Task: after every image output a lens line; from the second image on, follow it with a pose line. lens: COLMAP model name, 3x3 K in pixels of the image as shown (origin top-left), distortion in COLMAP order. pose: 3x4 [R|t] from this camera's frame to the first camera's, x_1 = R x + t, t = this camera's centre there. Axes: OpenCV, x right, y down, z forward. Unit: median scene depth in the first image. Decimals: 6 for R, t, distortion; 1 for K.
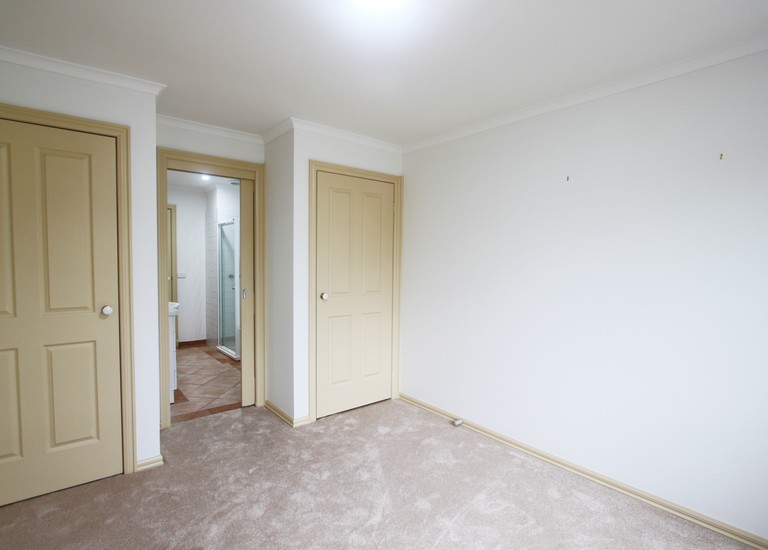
lens RADIAL K [[379.3, 0, 383.7], [0, 379.3, 280.4], [0, 0, 1]] dist [-0.013766, 0.000446]
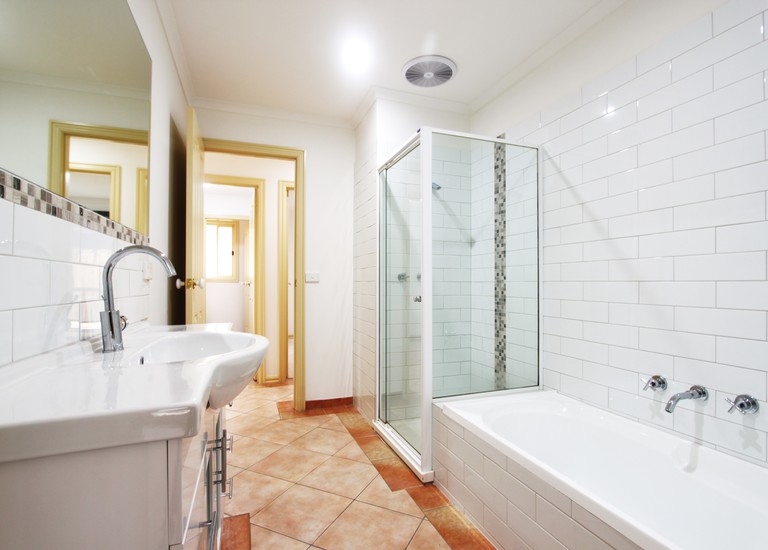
lens RADIAL K [[379.3, 0, 383.7], [0, 379.3, 280.4], [0, 0, 1]] dist [-0.013766, 0.000446]
pose [[0.939462, -0.012431, -0.342428, -0.258858], [-0.006913, 0.998451, -0.055211, 0.020329], [0.342583, 0.054235, 0.937921, 0.537745]]
